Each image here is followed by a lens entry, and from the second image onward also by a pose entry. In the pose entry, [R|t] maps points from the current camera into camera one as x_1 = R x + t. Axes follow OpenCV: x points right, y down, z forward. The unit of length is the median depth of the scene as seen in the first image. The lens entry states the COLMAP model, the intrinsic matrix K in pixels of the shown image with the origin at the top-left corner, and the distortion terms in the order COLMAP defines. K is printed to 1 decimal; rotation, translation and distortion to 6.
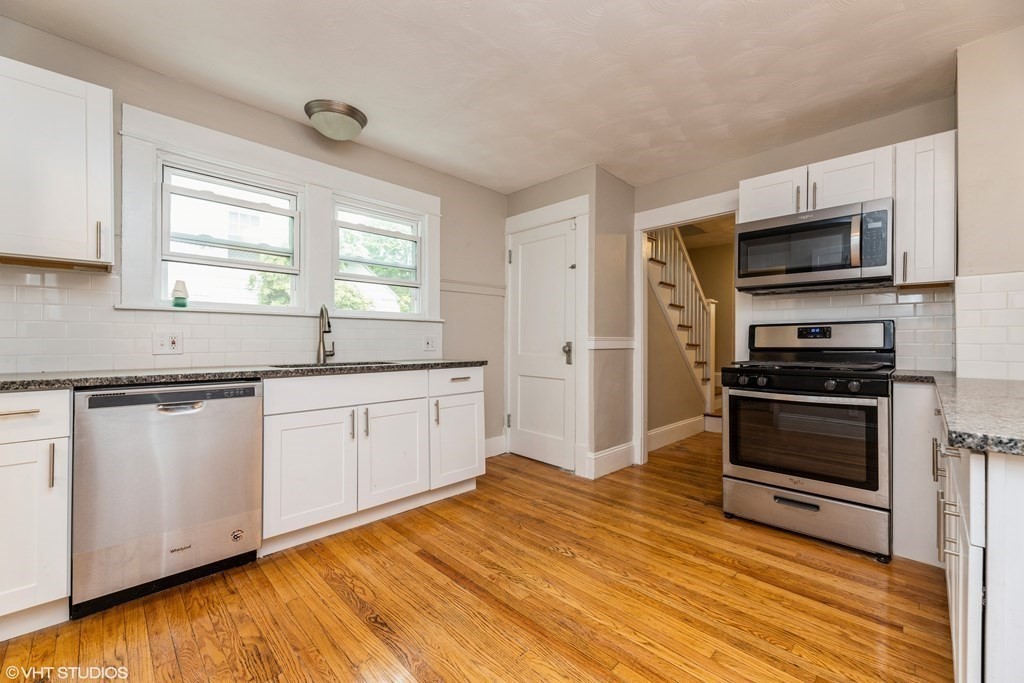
lens RADIAL K [[411.2, 0, 512.0], [0, 411.2, 341.5], [0, 0, 1]] dist [0.000604, 0.000064]
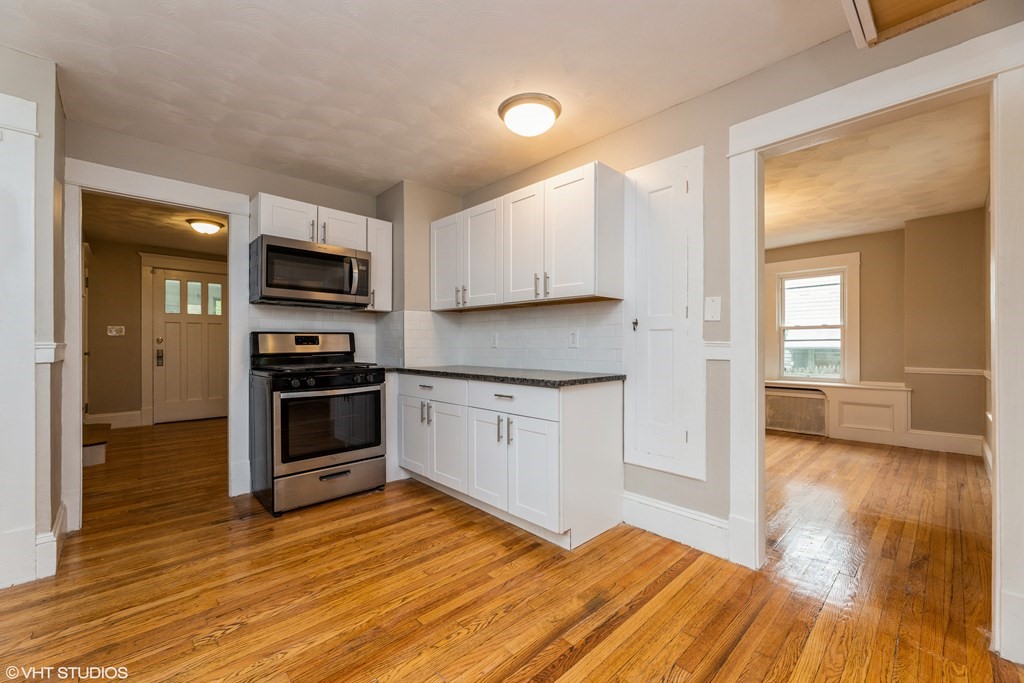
lens RADIAL K [[413.8, 0, 509.8], [0, 413.8, 344.3], [0, 0, 1]] dist [-0.000307, -0.000020]
pose [[0.026026, 0.000796, 0.999661, -0.580574], [0.003899, 0.999992, -0.000898, -0.007140], [-0.999654, 0.003921, 0.026023, 0.434674]]
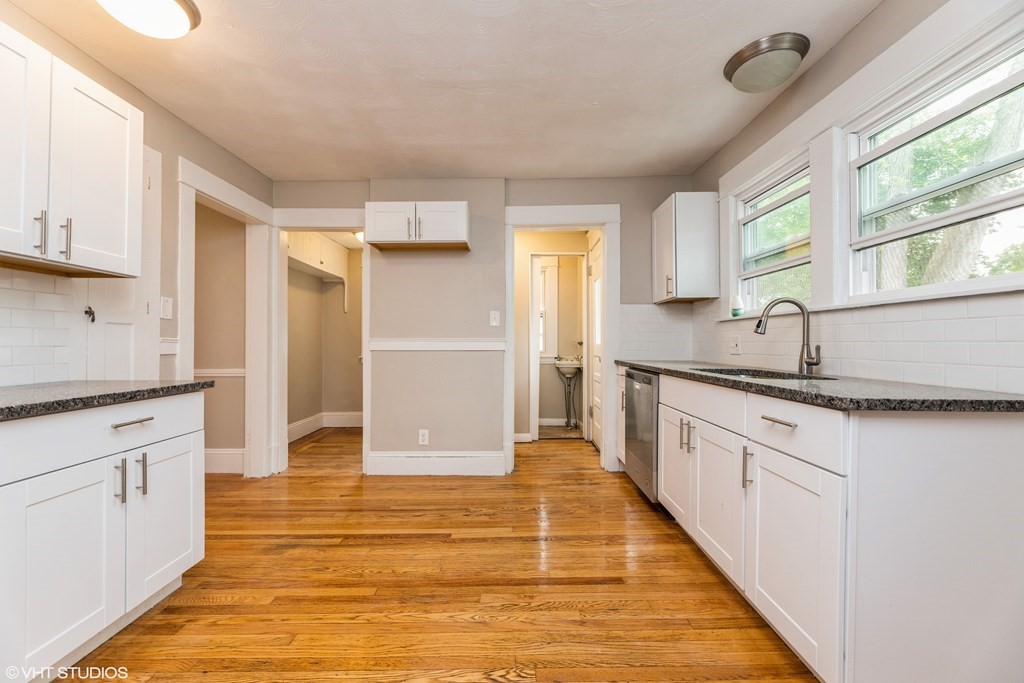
lens RADIAL K [[411.2, 0, 512.0], [0, 411.2, 341.5], [0, 0, 1]] dist [0.000604, 0.000064]
pose [[-0.701334, -0.004614, -0.712818, 0.546448], [-0.003909, 0.999989, -0.002628, -0.003257], [0.712822, 0.000943, -0.701345, 1.375636]]
